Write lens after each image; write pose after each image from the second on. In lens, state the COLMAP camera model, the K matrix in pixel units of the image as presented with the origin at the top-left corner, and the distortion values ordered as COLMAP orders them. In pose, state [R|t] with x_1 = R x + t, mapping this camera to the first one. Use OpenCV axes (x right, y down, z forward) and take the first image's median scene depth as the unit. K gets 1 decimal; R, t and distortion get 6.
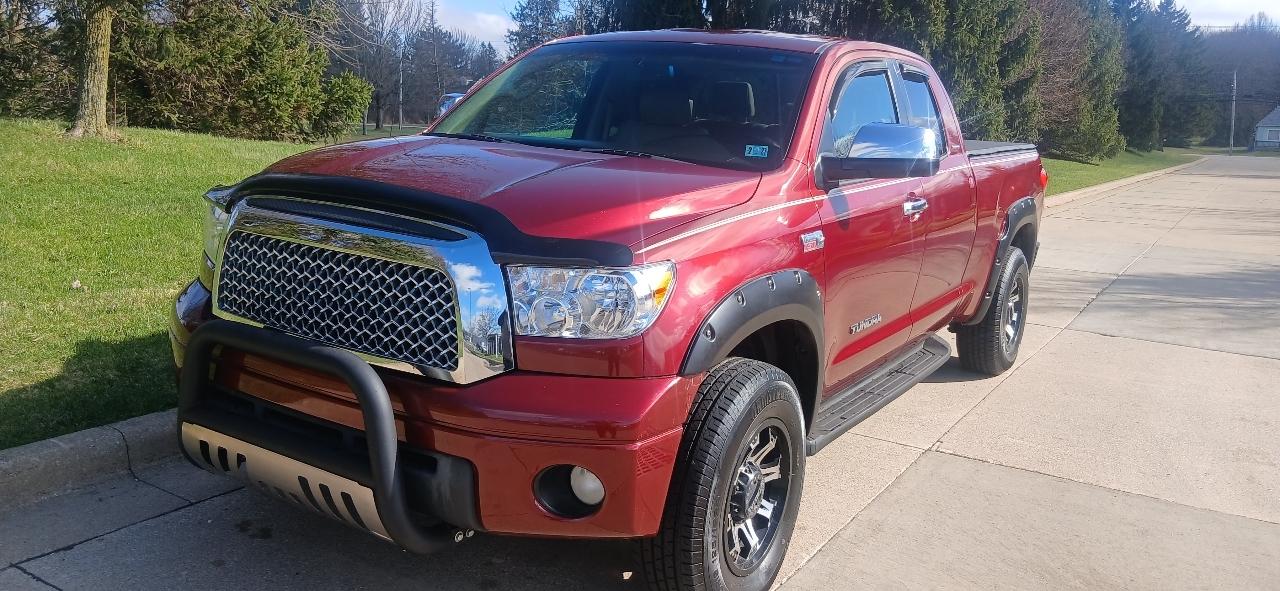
lens RADIAL K [[963.3, 0, 639.6], [0, 963.3, 294.4], [0, 0, 1]] dist [0.116543, -0.199681]
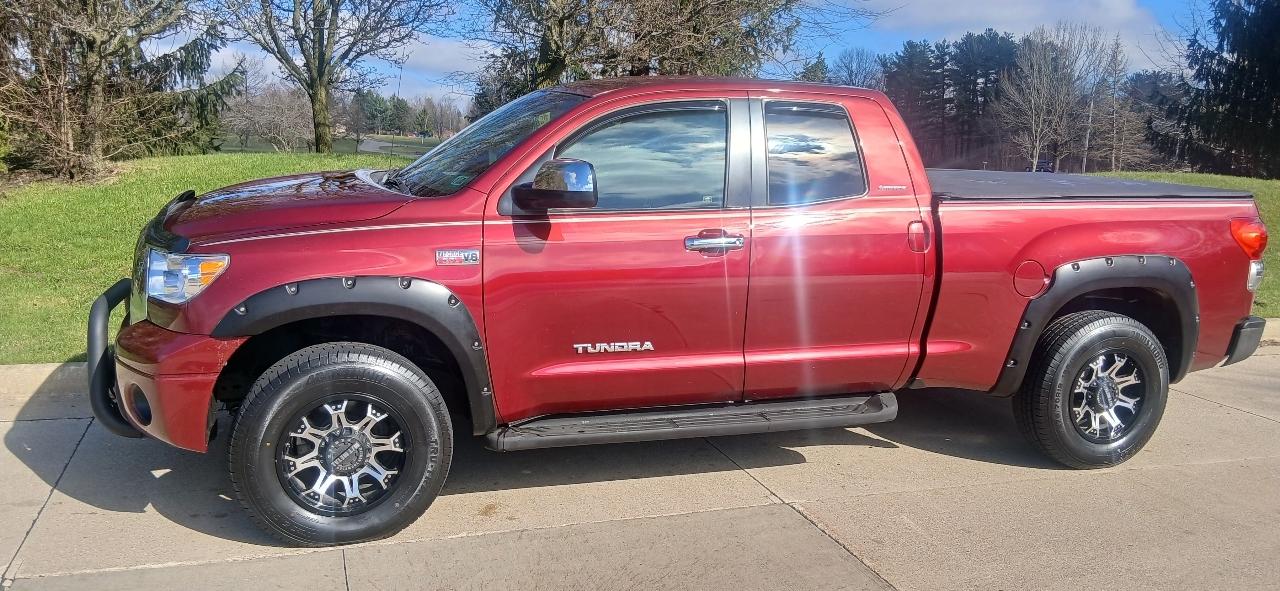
lens RADIAL K [[965.1, 0, 651.0], [0, 965.1, 295.2], [0, 0, 1]] dist [0.114553, -0.196461]
pose [[0.780029, 0.082843, -0.620235, 0.993387], [-0.113218, 0.993523, -0.009685, -0.022370], [0.615415, 0.077777, 0.784356, 0.208548]]
